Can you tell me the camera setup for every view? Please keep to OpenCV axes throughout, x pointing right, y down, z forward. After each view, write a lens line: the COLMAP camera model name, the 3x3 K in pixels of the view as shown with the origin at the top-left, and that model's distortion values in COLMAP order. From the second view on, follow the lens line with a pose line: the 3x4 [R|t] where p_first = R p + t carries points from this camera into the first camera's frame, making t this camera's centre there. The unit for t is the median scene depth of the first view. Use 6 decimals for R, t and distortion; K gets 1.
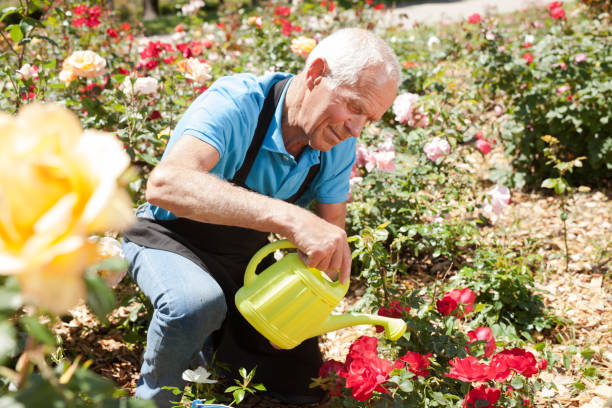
lens RADIAL K [[857.4, 0, 306.0], [0, 857.4, 204.0], [0, 0, 1]] dist [-0.009144, 0.053539]
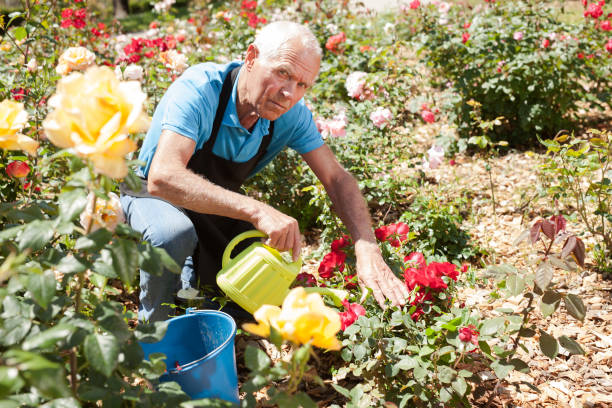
lens RADIAL K [[857.4, 0, 306.0], [0, 857.4, 204.0], [0, 0, 1]] dist [-0.009144, 0.053539]
pose [[0.998506, -0.049337, 0.023487, 0.016064], [0.049107, 0.998741, 0.010266, 0.039342], [-0.023964, -0.009098, 0.999671, -0.182054]]
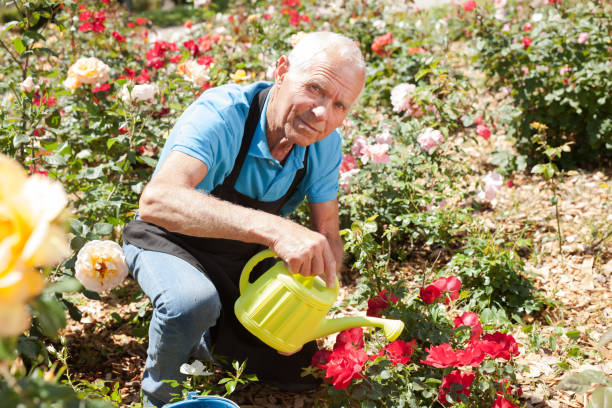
lens RADIAL K [[857.4, 0, 306.0], [0, 857.4, 204.0], [0, 0, 1]] dist [-0.009144, 0.053539]
pose [[0.998691, -0.038319, -0.033894, 0.036374], [0.039040, 0.999020, 0.020847, -0.013804], [0.033062, -0.022143, 0.999208, -0.036350]]
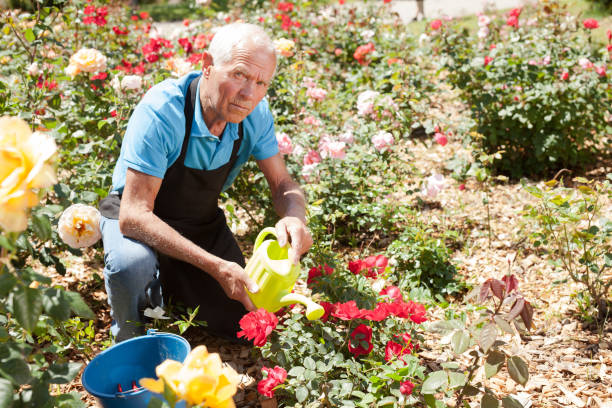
lens RADIAL K [[857.4, 0, 306.0], [0, 857.4, 204.0], [0, 0, 1]] dist [-0.009144, 0.053539]
pose [[0.999180, 0.028089, -0.029164, 0.085366], [-0.027551, 0.999446, 0.018693, 0.003662], [0.029673, -0.017874, 0.999400, -0.179366]]
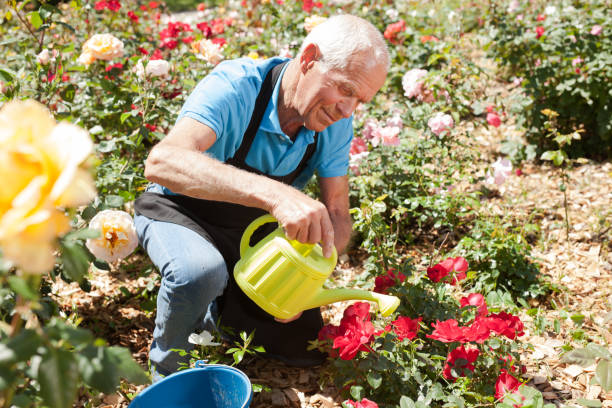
lens RADIAL K [[857.4, 0, 306.0], [0, 857.4, 204.0], [0, 0, 1]] dist [-0.009144, 0.053539]
pose [[0.999090, -0.010037, -0.041465, 0.032573], [0.011330, 0.999452, 0.031088, -0.001133], [0.041131, -0.031530, 0.998656, -0.043881]]
